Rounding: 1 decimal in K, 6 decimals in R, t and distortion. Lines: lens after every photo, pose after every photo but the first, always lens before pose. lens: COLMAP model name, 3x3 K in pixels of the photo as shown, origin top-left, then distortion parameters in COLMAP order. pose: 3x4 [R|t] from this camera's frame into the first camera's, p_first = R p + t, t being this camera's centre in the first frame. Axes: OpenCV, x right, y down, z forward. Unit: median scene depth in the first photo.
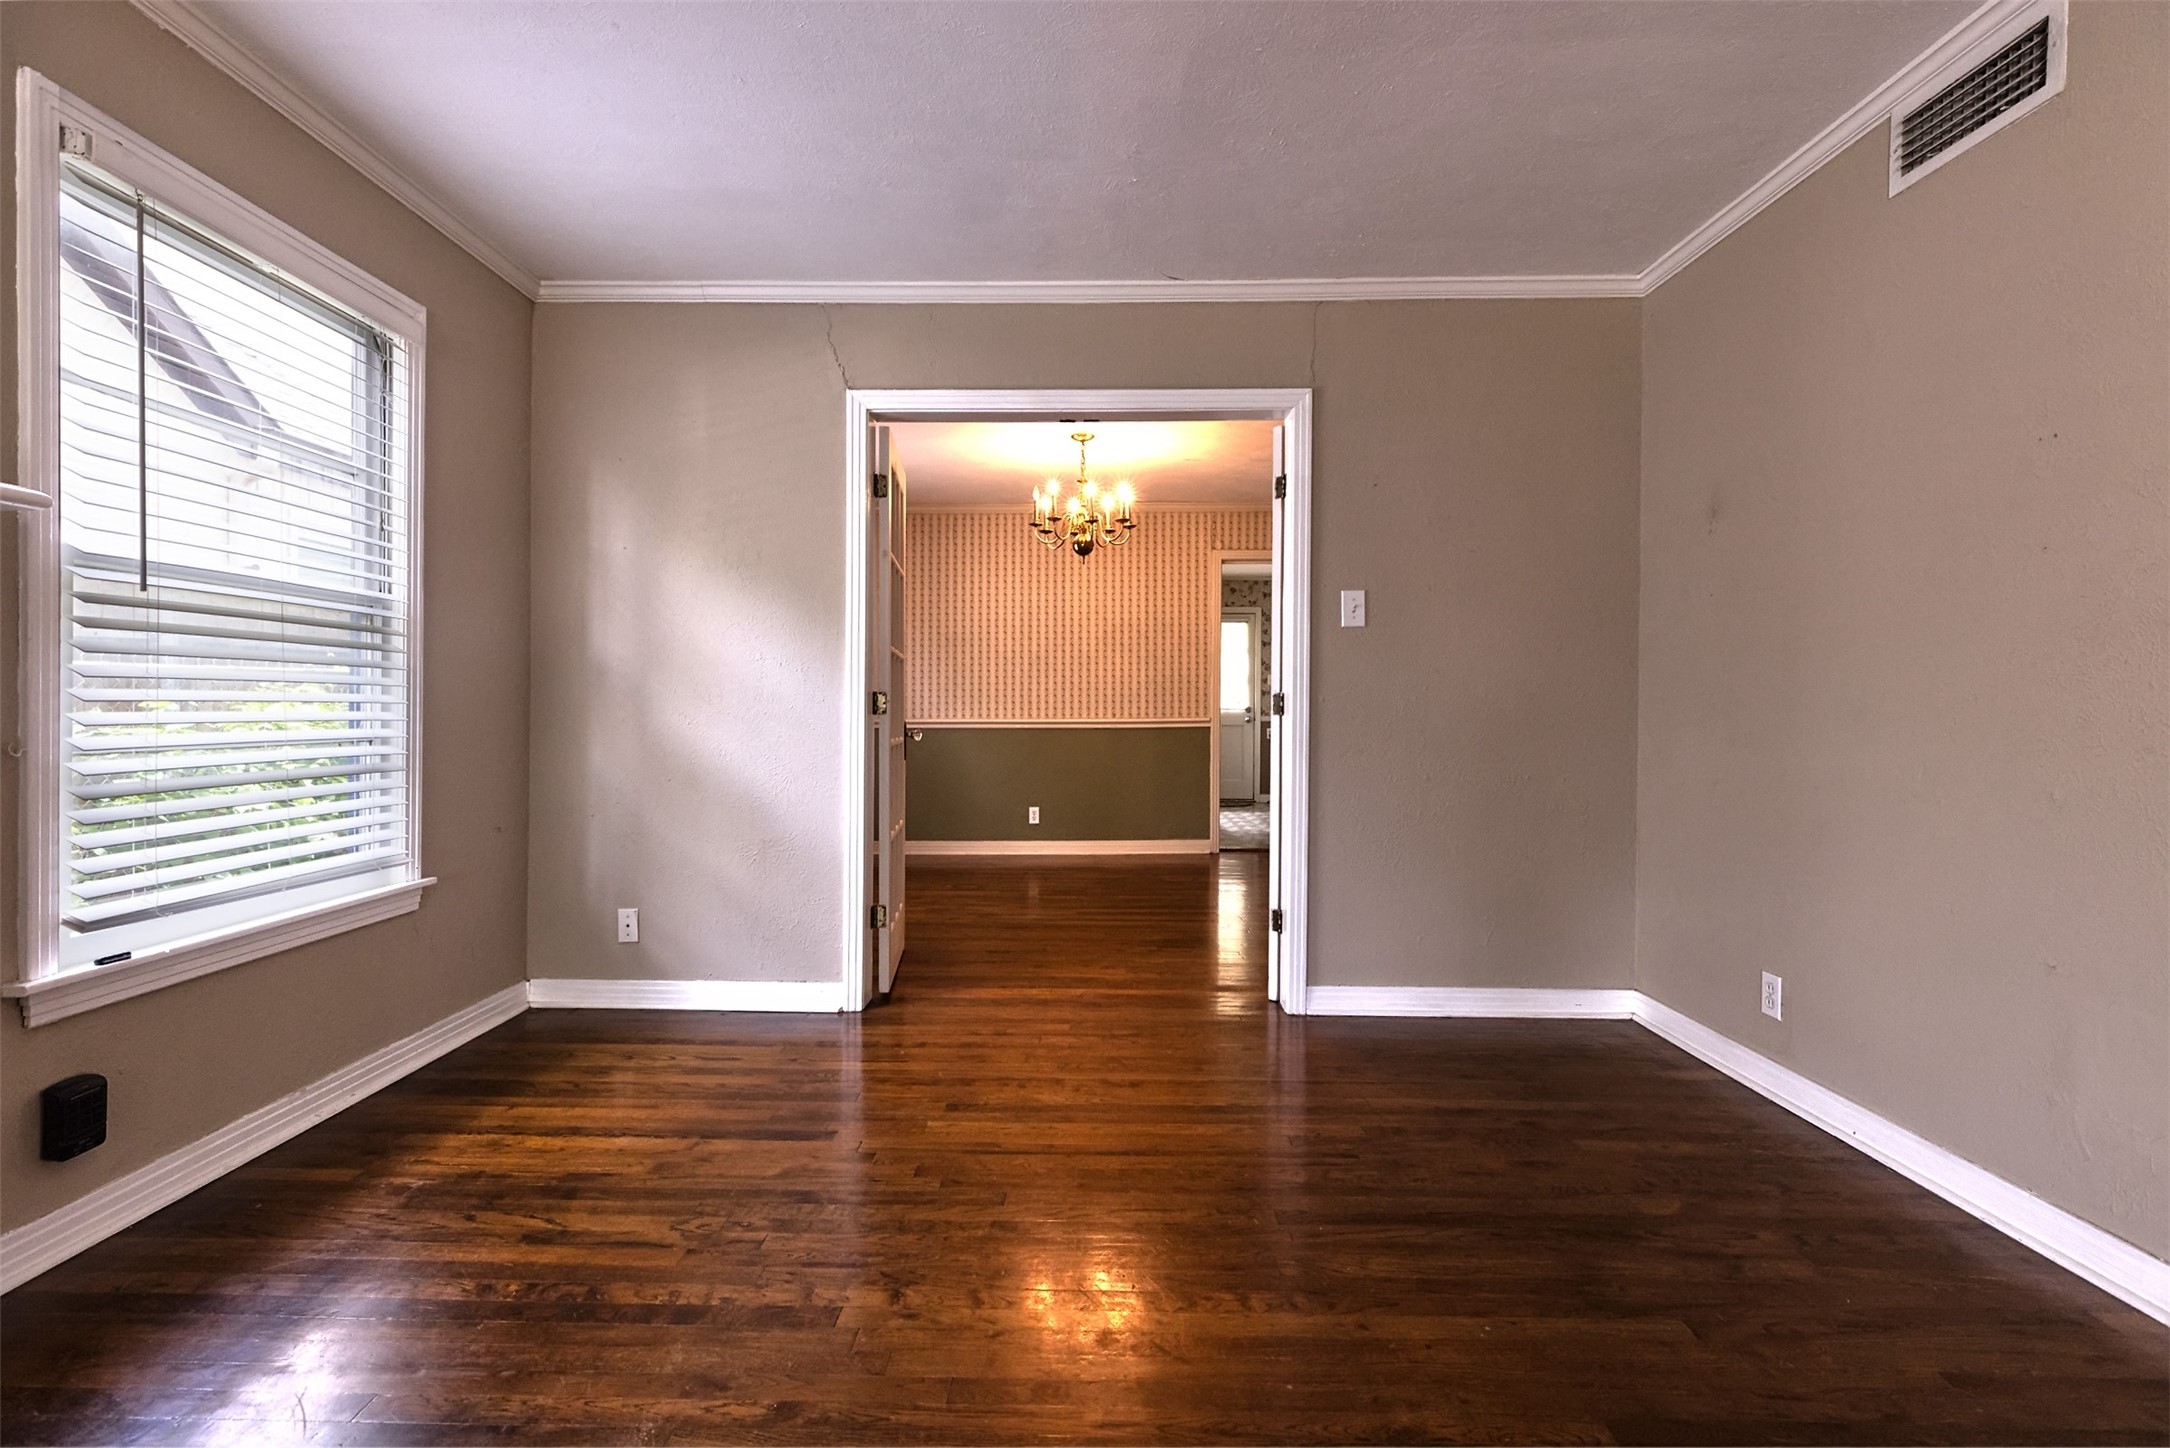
lens RADIAL K [[1052.9, 0, 1074.5], [0, 1052.9, 695.0], [0, 0, 1]] dist [0.014143, 0.001009]
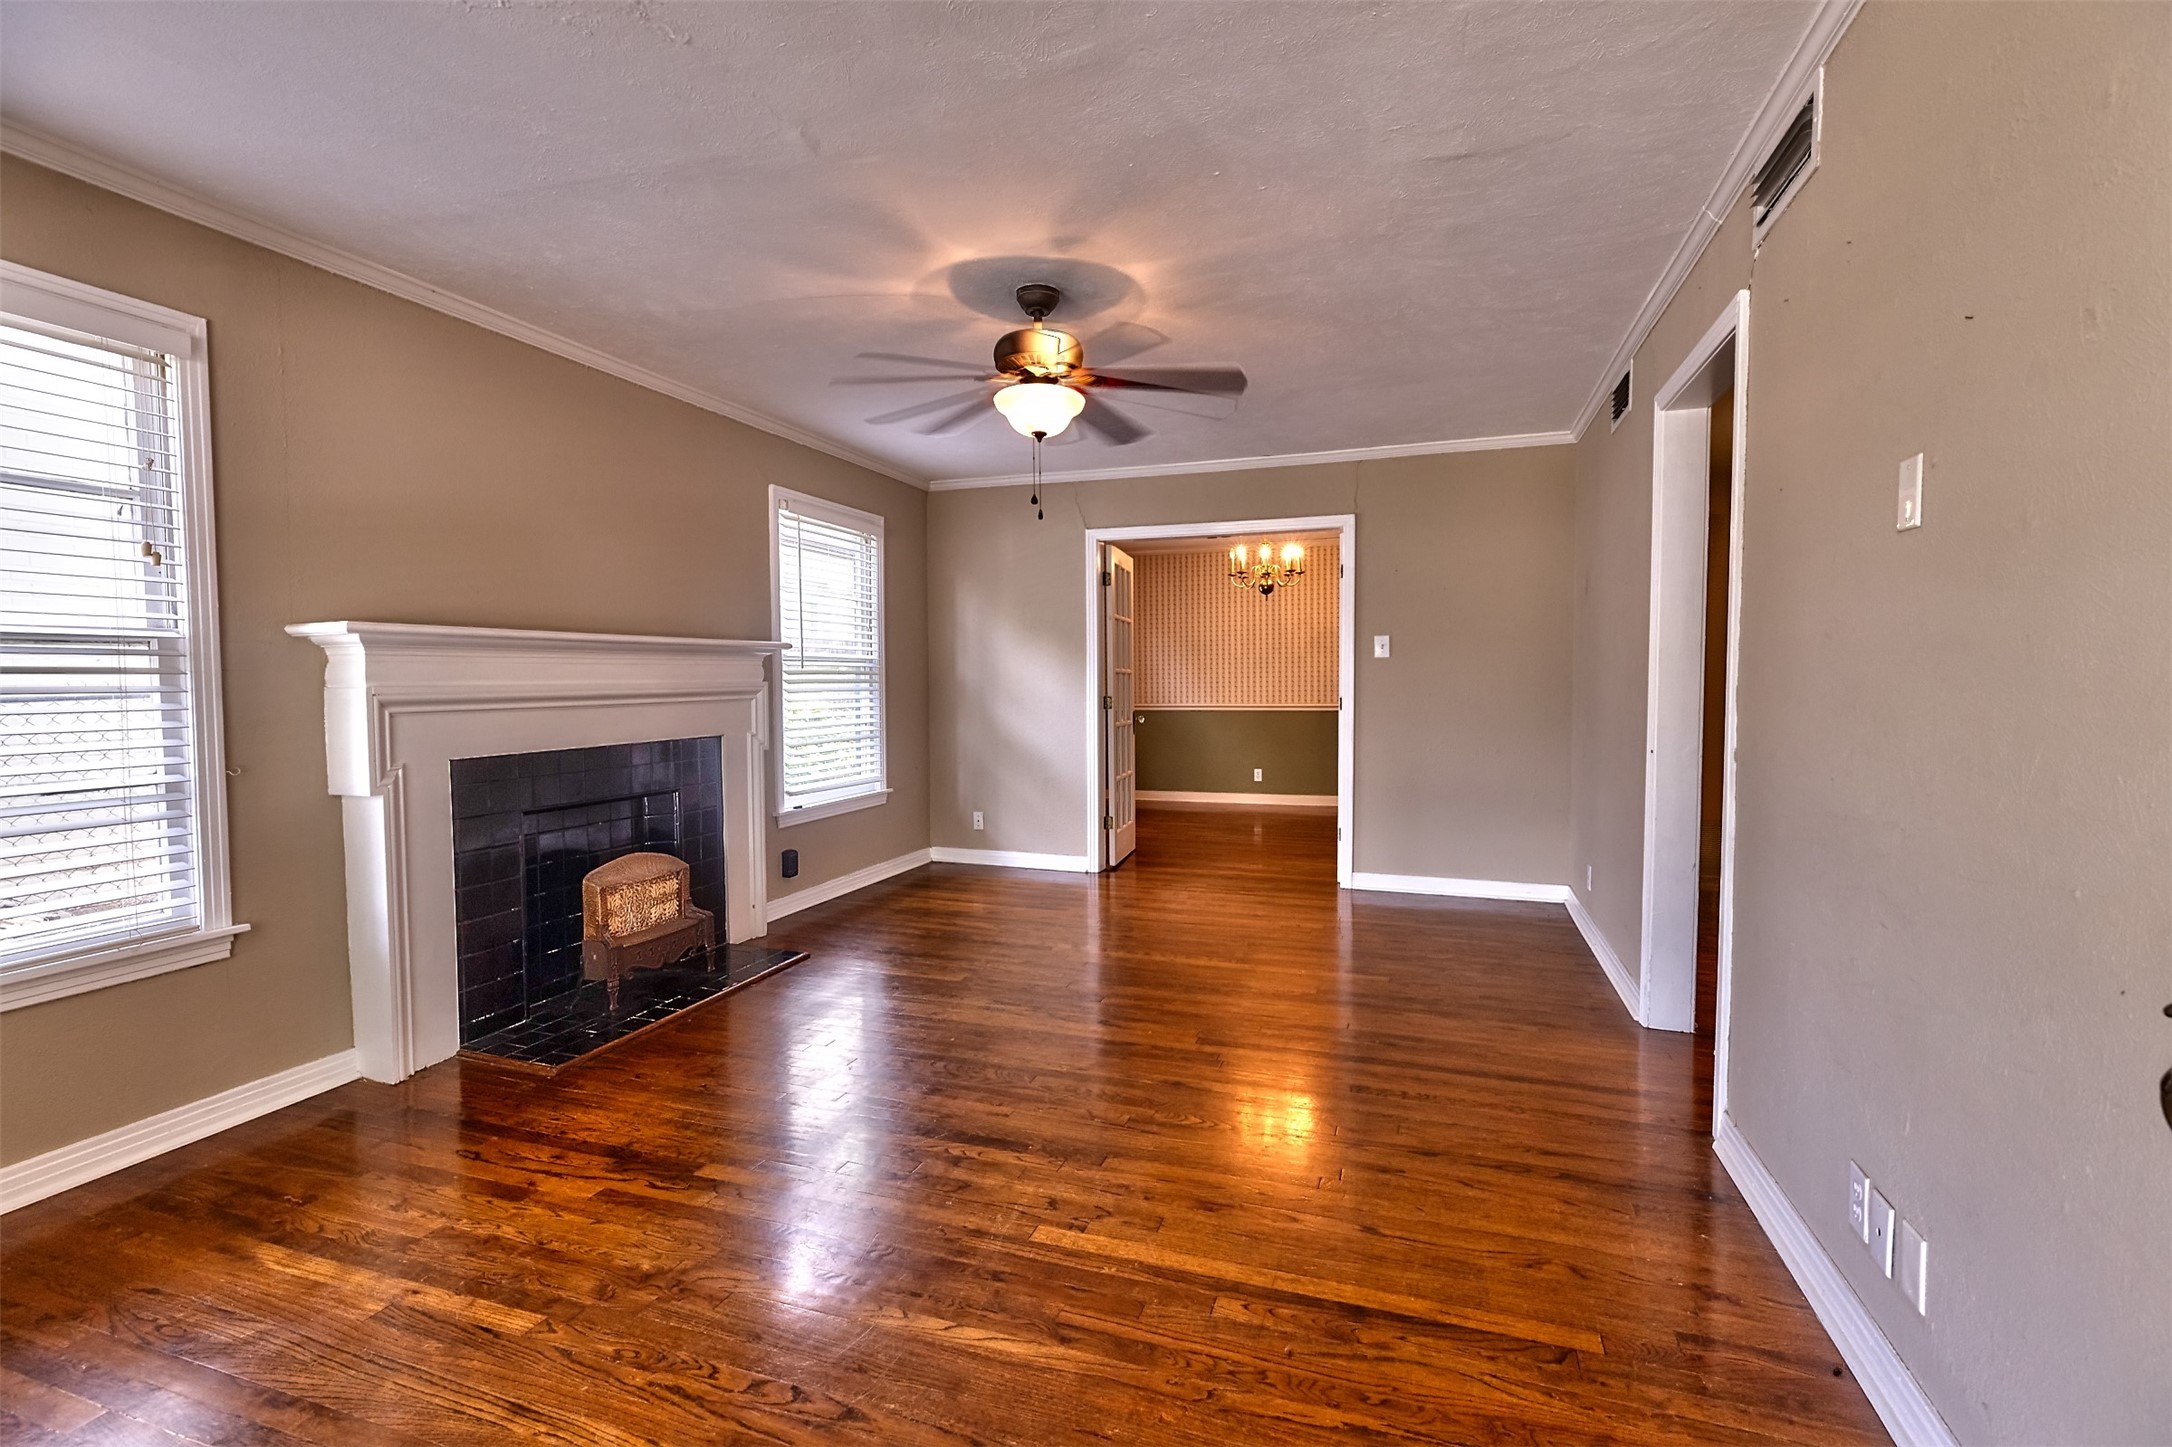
lens RADIAL K [[1000.5, 0, 1089.7], [0, 1000.5, 749.8], [0, 0, 1]] dist [0.012003, 0.000357]
pose [[0.957034, 0.016345, -0.289516, 0.288602], [0.007053, 0.996803, 0.079591, -0.050061], [0.289891, -0.078213, 0.953858, -0.649767]]
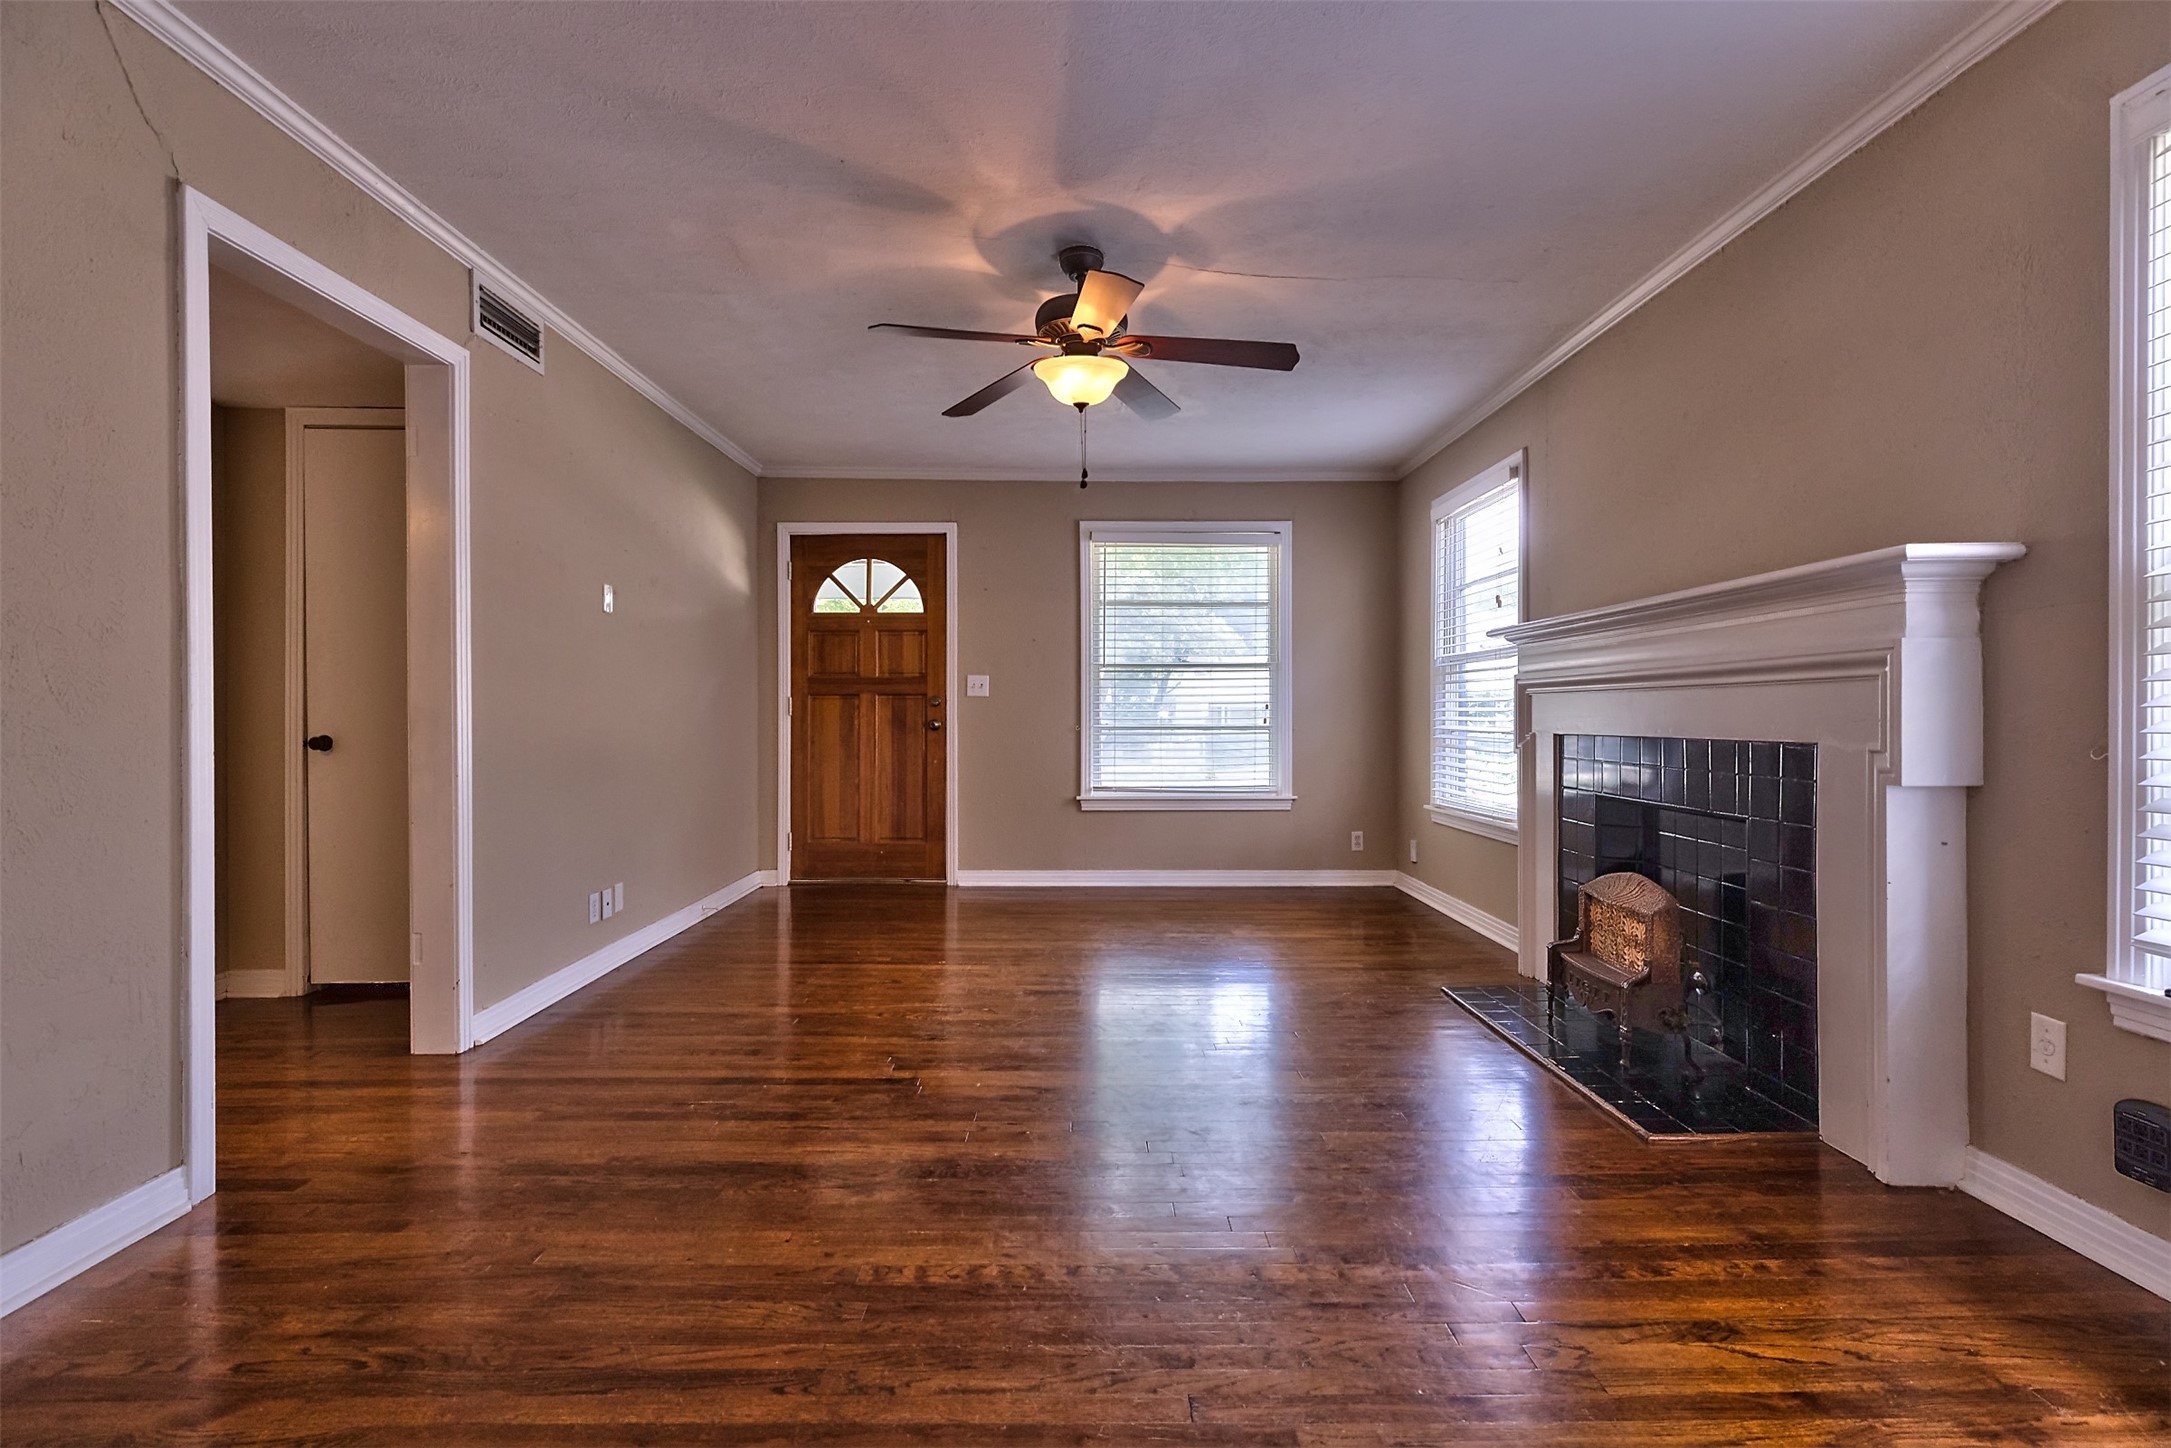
lens RADIAL K [[980.7, 0, 1085.5], [0, 980.7, 724.0], [0, 0, 1]] dist [0.012734, 0.000121]
pose [[-0.999538, 0.001126, -0.030360, 0.016178], [0.000990, 0.999989, 0.004487, 0.009837], [0.030365, 0.004455, -0.999529, 0.995518]]
